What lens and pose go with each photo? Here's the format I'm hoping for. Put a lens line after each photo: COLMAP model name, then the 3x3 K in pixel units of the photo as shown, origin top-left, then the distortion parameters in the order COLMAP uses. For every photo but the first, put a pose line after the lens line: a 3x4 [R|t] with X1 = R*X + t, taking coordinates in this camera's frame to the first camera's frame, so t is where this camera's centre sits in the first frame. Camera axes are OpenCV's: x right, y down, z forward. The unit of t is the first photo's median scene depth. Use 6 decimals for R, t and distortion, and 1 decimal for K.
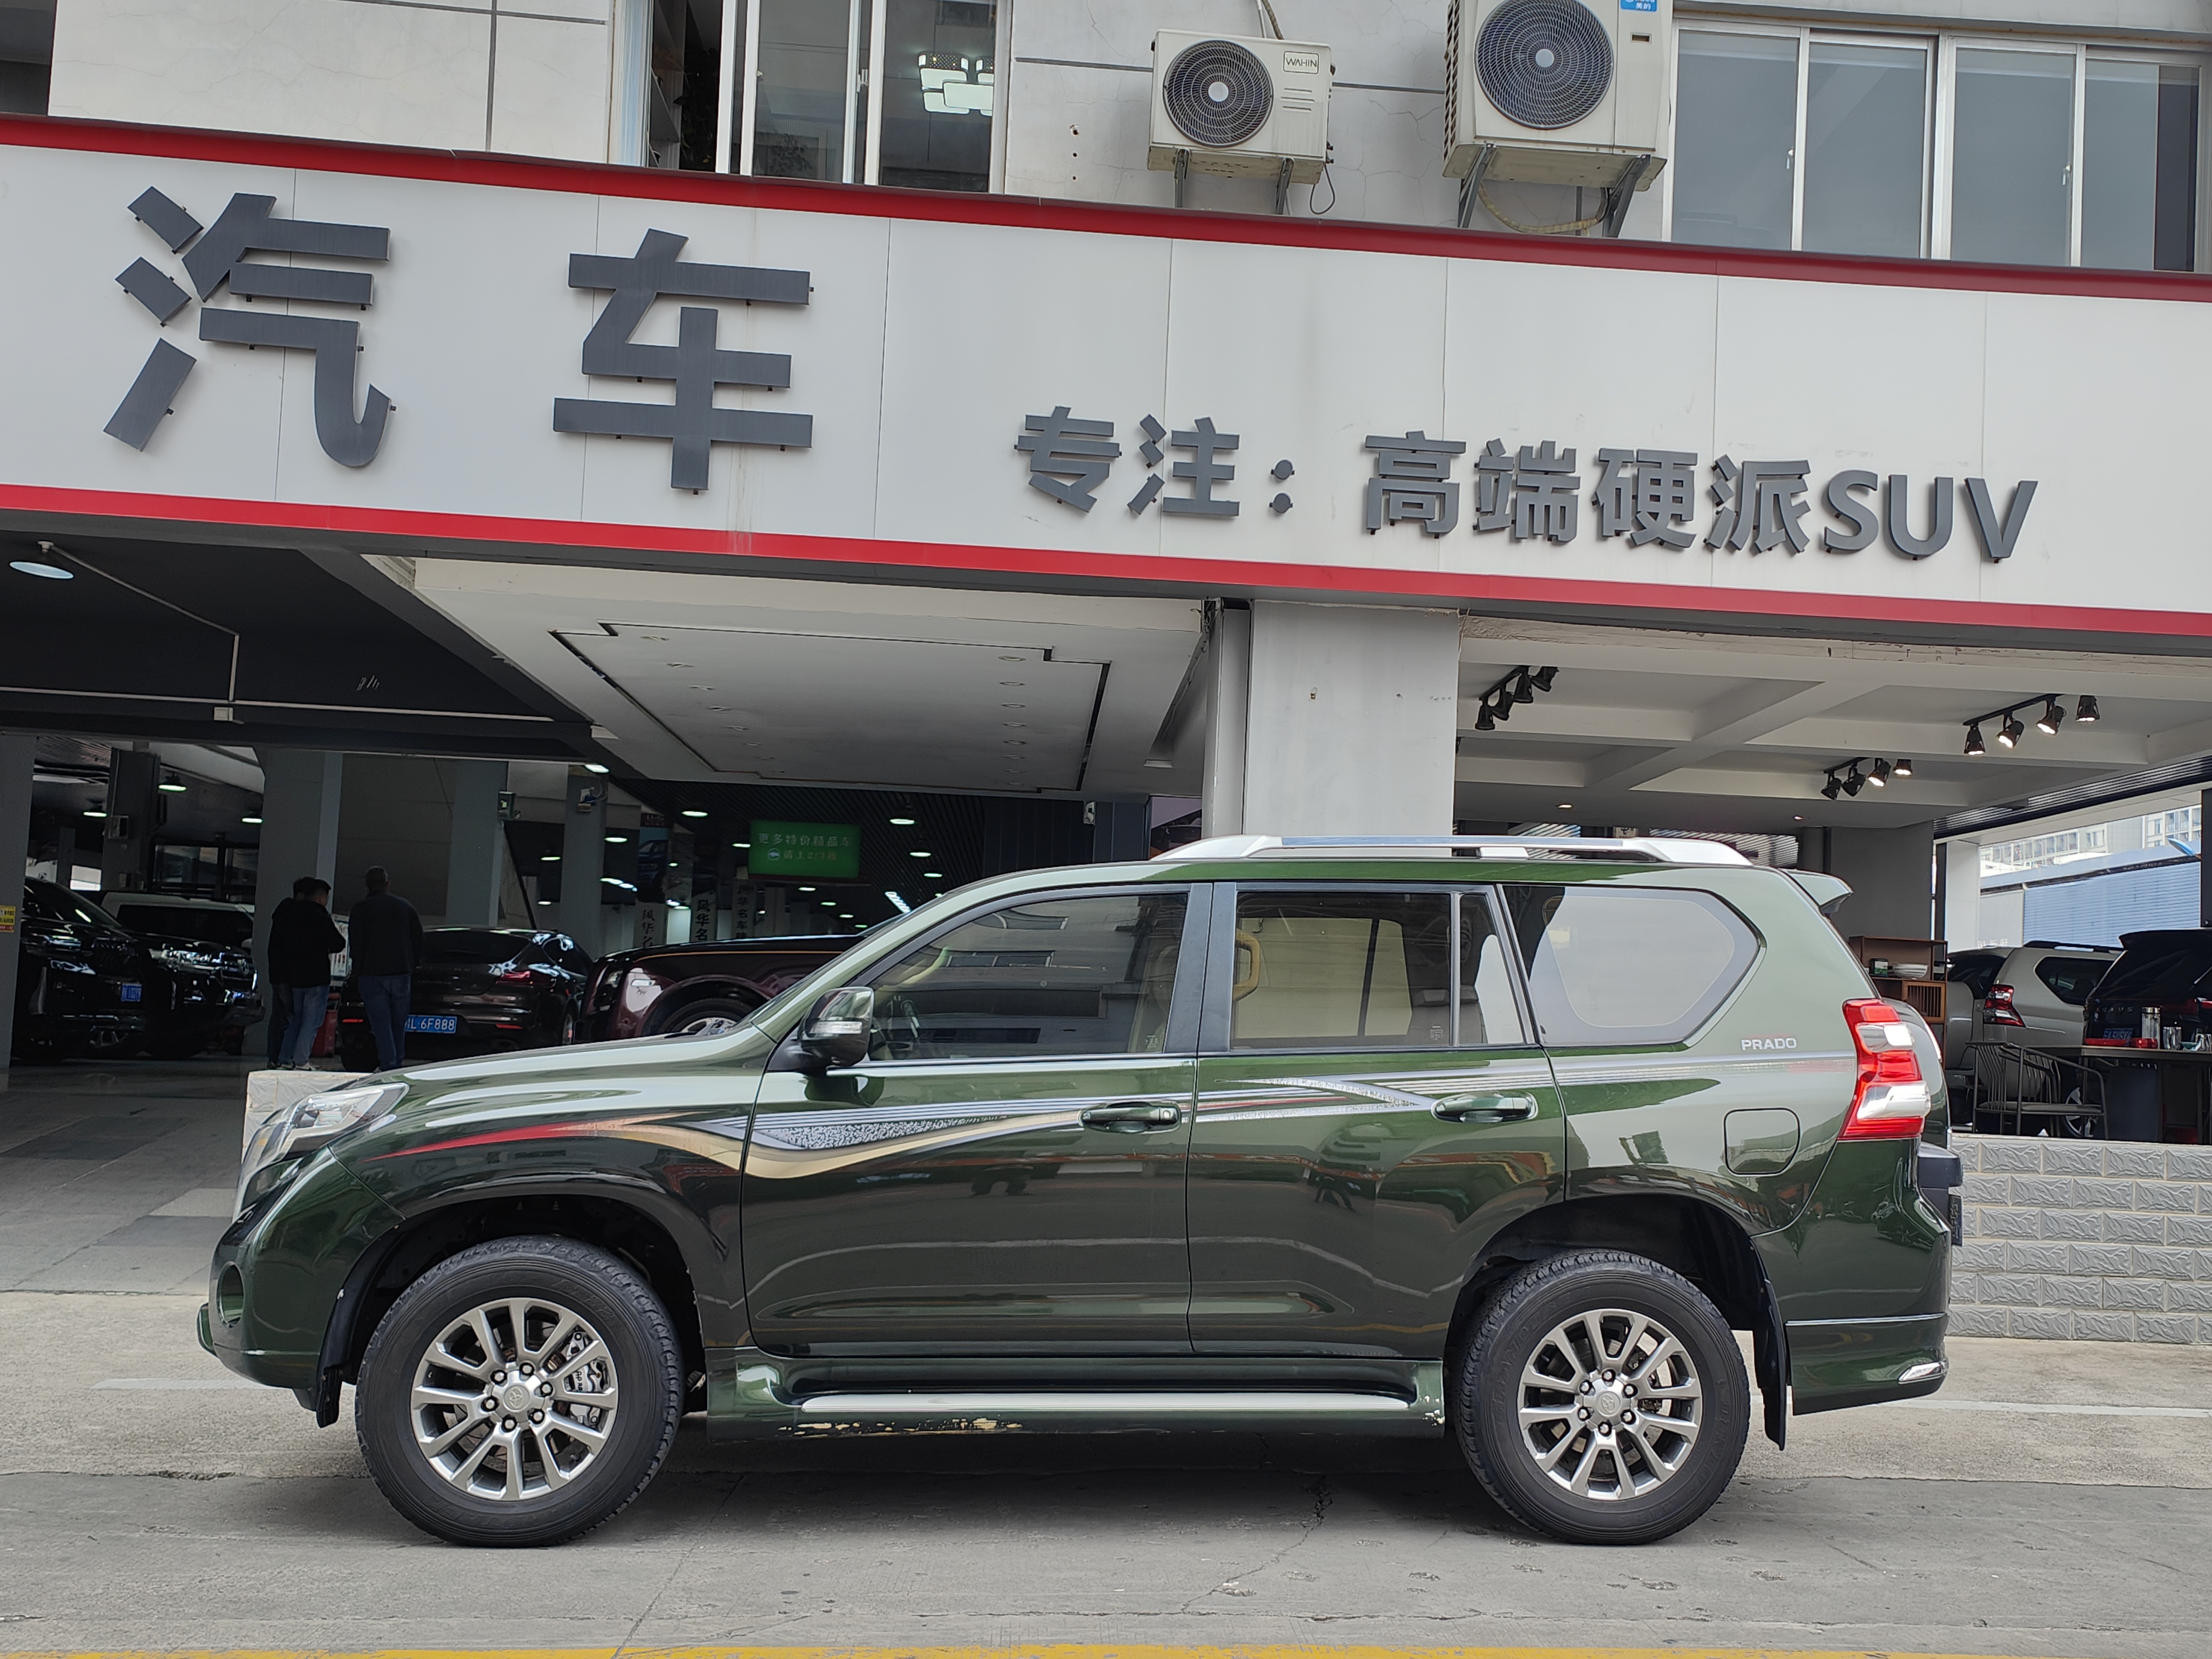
lens RADIAL K [[2222.4, 0, 1136.0], [0, 2222.4, 830.8], [0, 0, 1]] dist [0.023680, 0.008813]
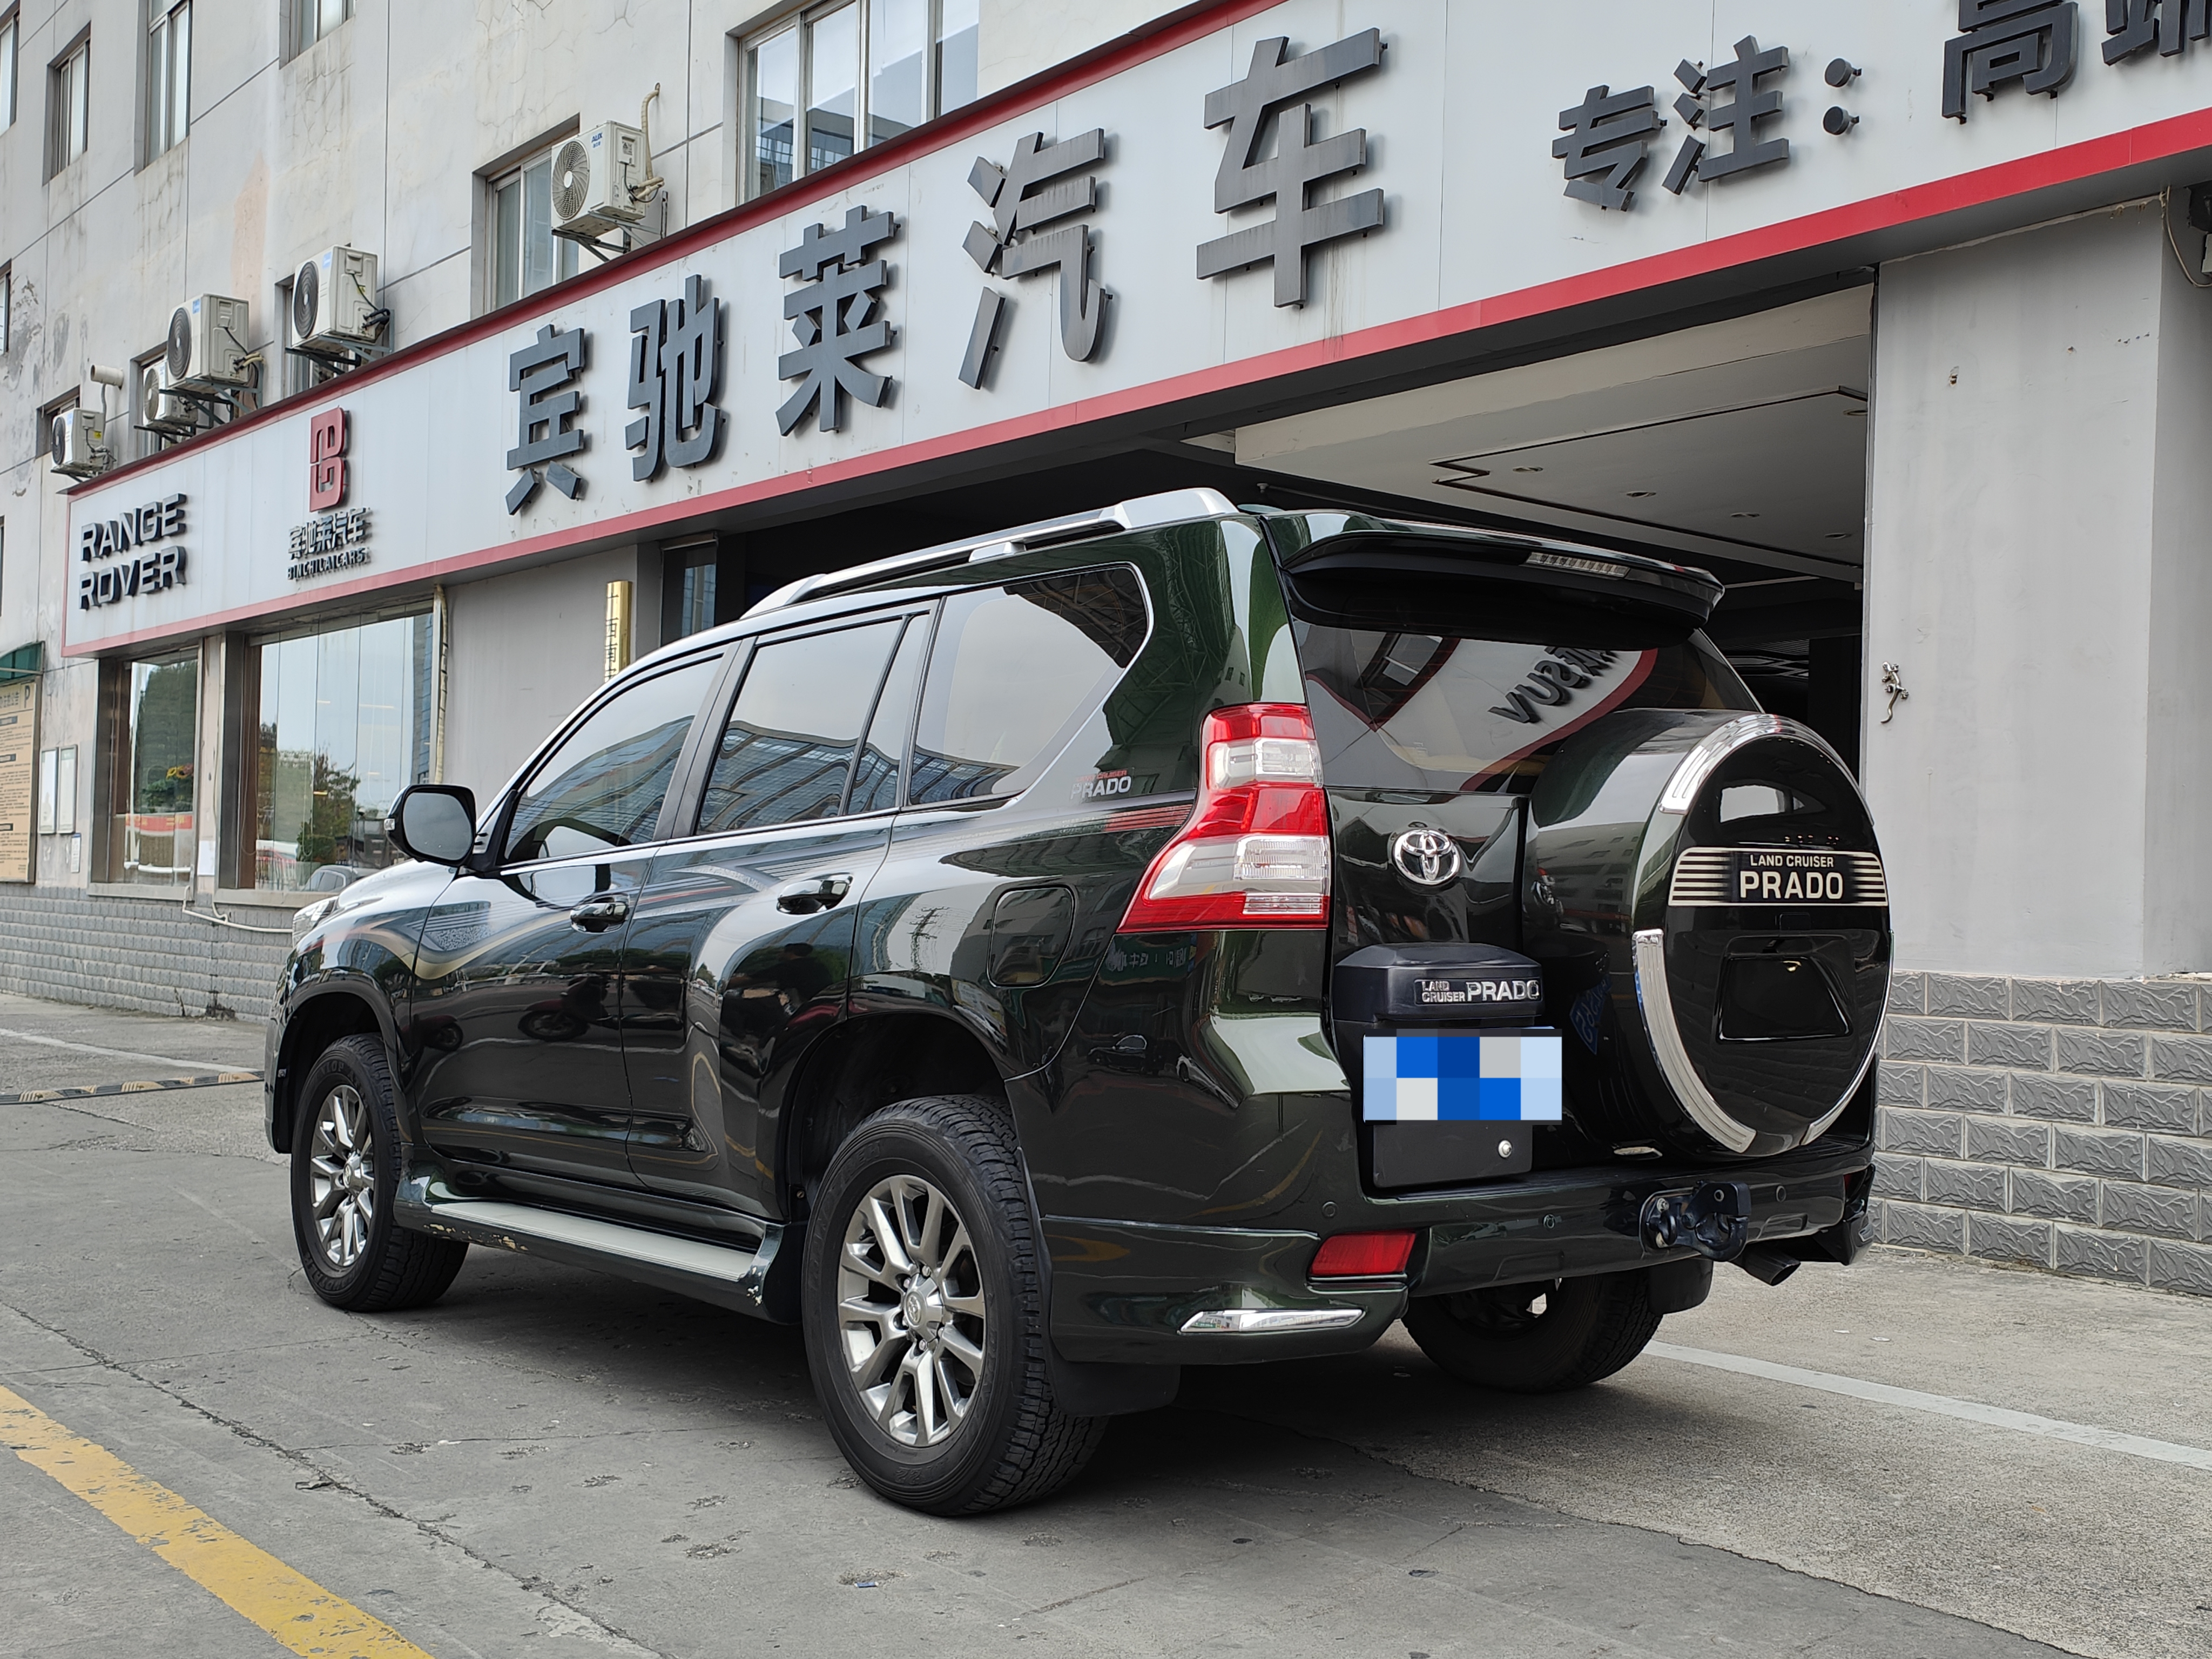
lens RADIAL K [[2222.4, 0, 1136.0], [0, 2222.4, 830.8], [0, 0, 1]] dist [0.023680, 0.008813]
pose [[0.581839, -0.052583, -0.811603, 0.497386], [0.065532, 0.997694, -0.017659, 0.074903], [0.810660, -0.042911, 0.583943, 0.395000]]
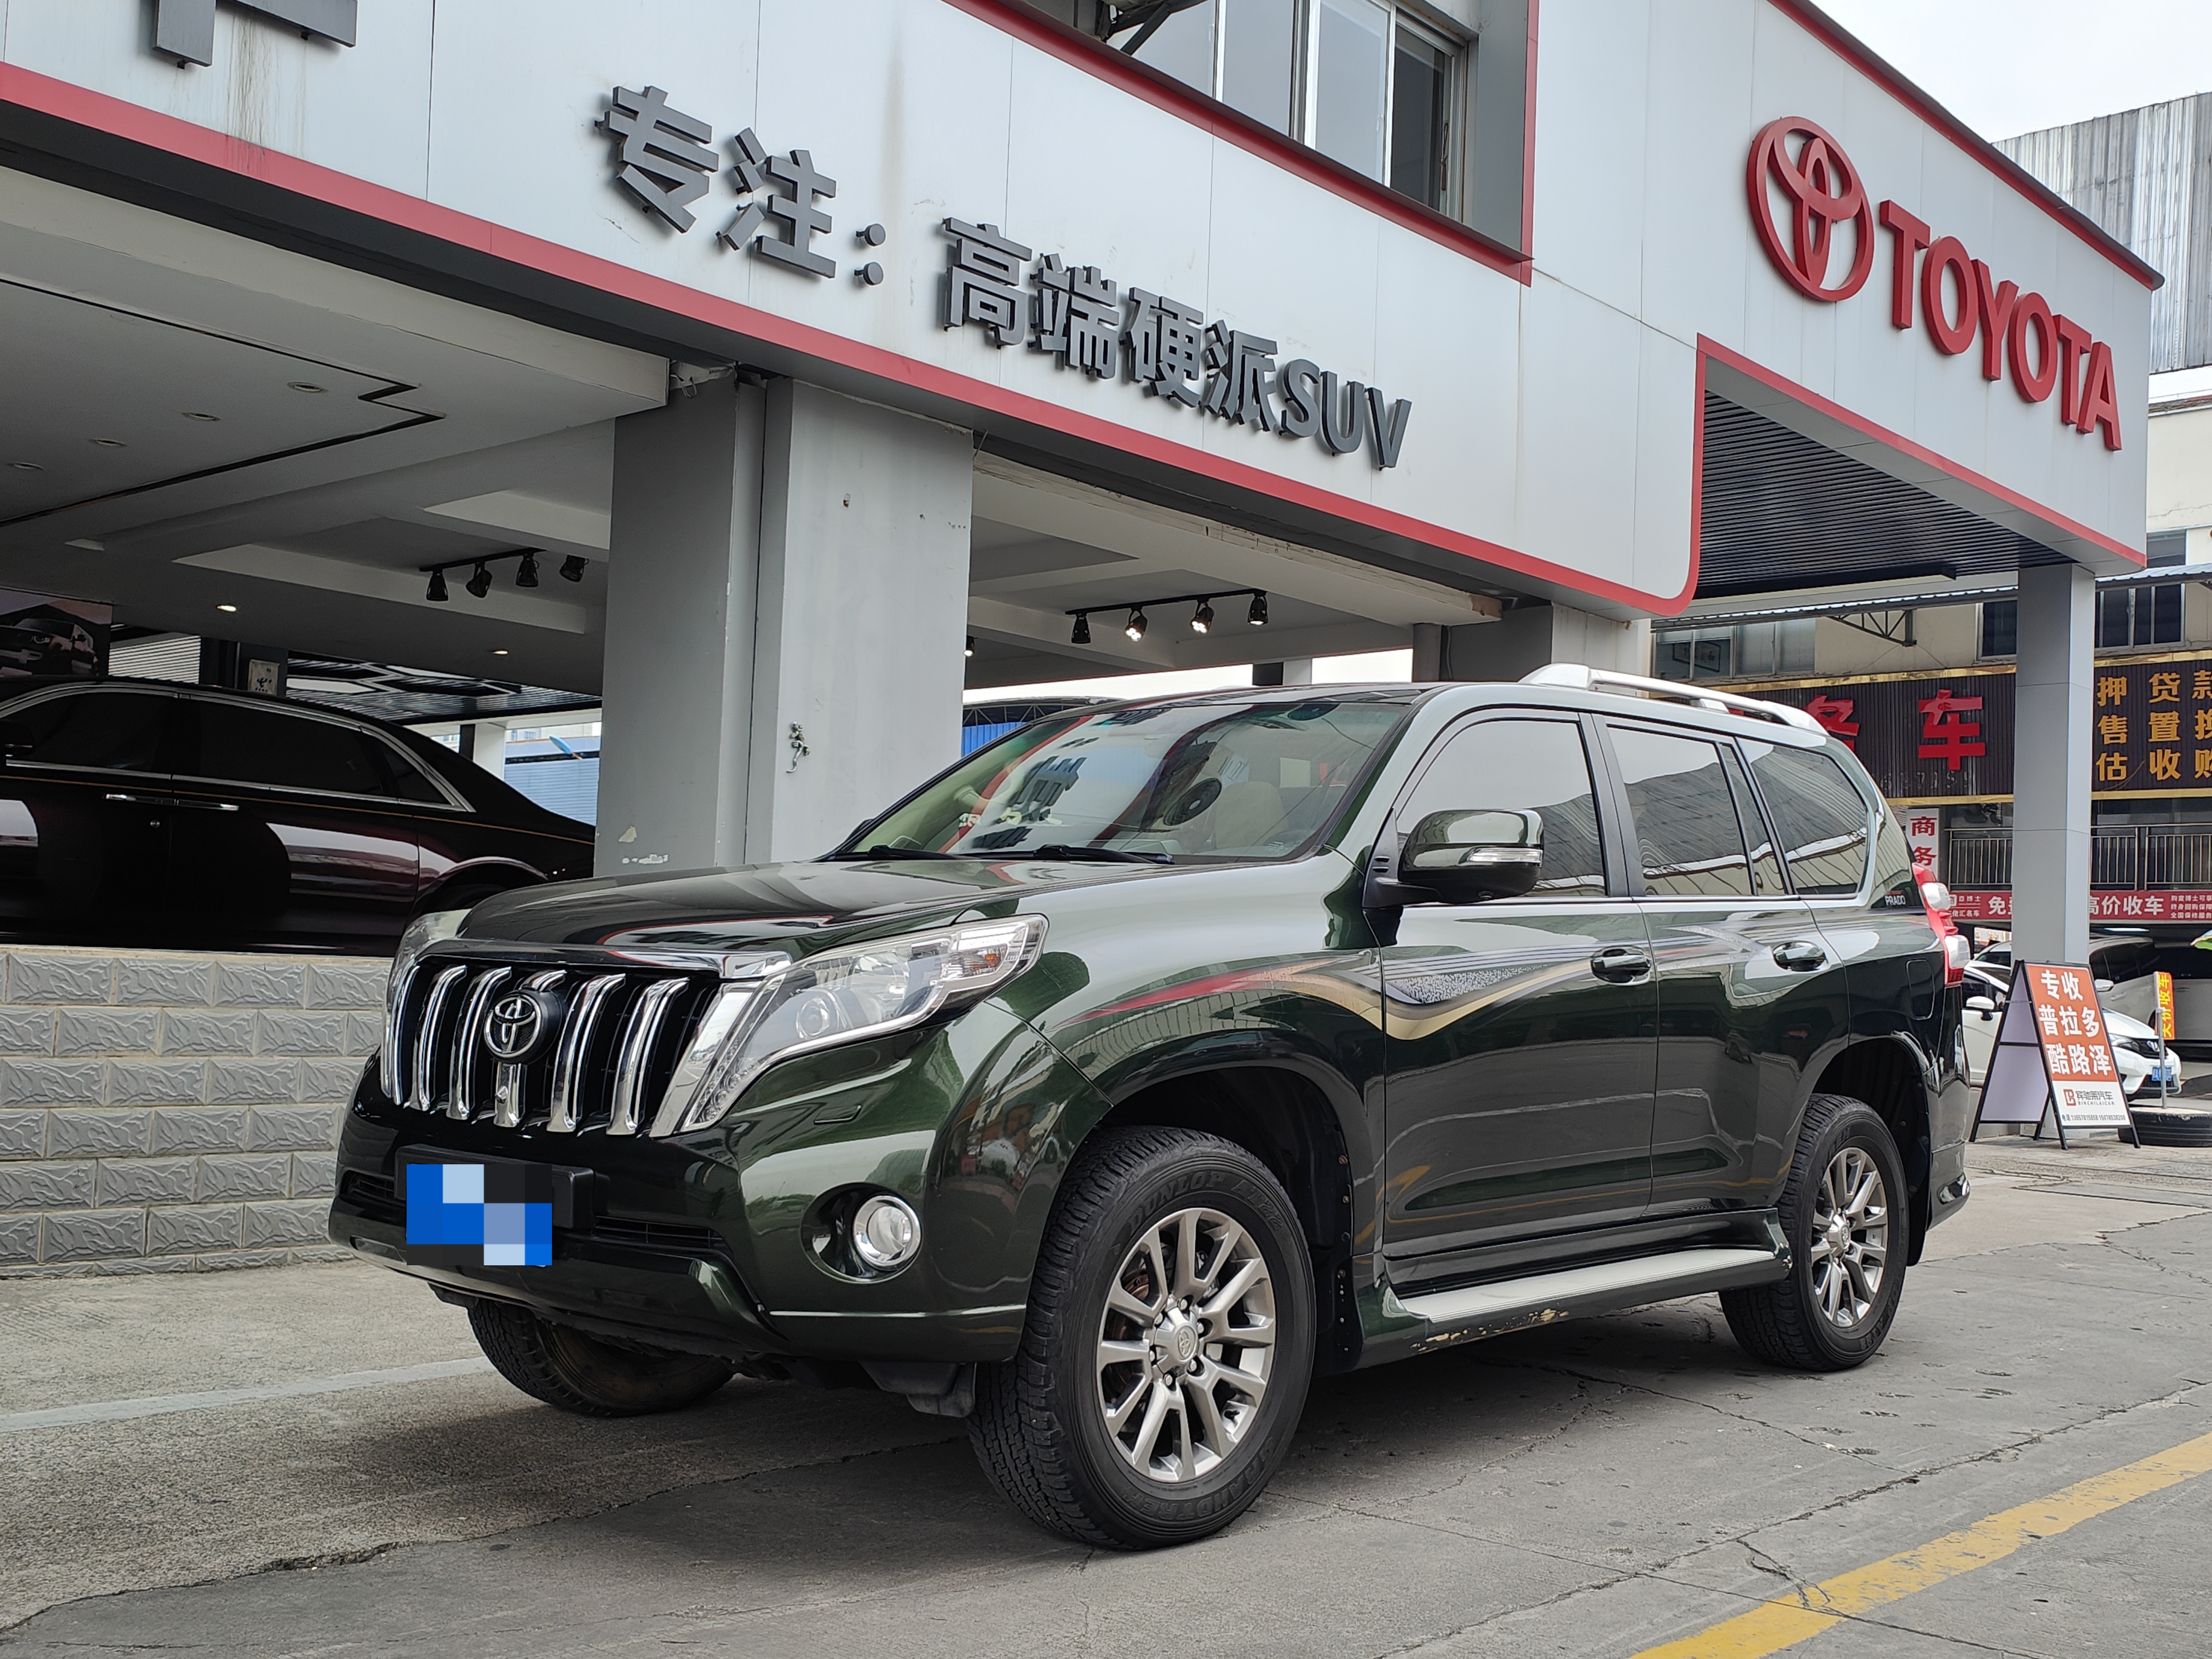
lens RADIAL K [[2288.9, 0, 1103.0], [0, 2288.9, 867.7], [0, 0, 1]] dist [0.122449, 0.002138]
pose [[0.721583, 0.026731, 0.691812, -0.476773], [-0.071108, 0.996831, 0.035652, 0.041927], [-0.688666, -0.074919, 0.721197, 0.279292]]
